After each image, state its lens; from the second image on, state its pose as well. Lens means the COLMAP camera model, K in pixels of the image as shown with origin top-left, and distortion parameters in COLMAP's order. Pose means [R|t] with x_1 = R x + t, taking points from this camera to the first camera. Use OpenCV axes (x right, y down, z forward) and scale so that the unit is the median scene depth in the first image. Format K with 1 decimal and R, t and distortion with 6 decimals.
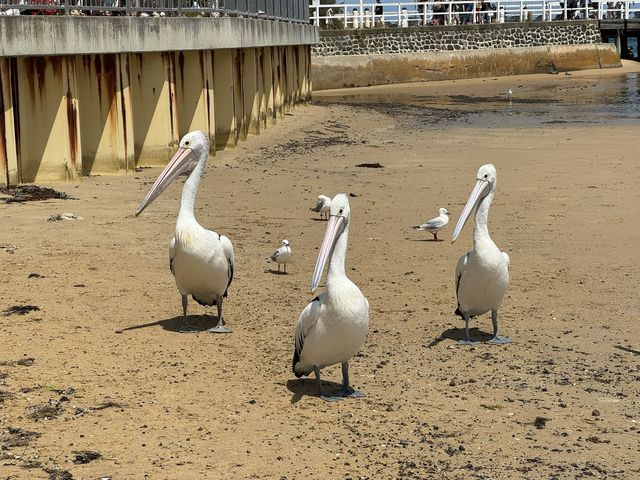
lens RADIAL K [[1272.1, 0, 320.0], [0, 1272.1, 240.0], [0, 0, 1]] dist [0.073848, 0.433625]
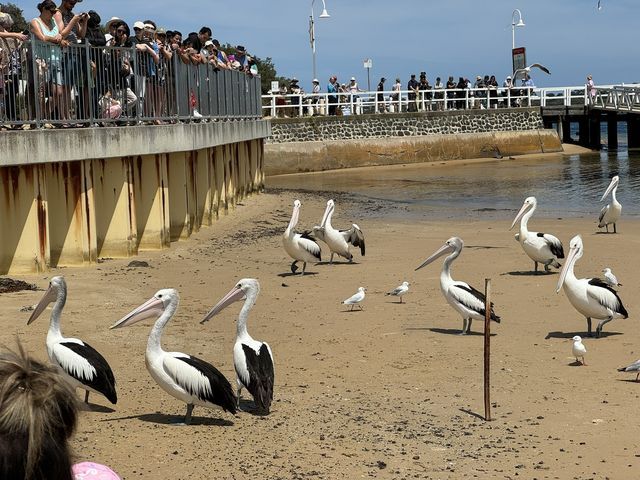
lens RADIAL K [[1272.1, 0, 320.0], [0, 1272.1, 240.0], [0, 0, 1]] dist [0.073848, 0.433625]
pose [[0.999654, -0.005313, 0.025772, 0.020137], [0.006796, 0.998304, -0.057813, -0.006336], [-0.025421, 0.057968, 0.997995, -0.116963]]
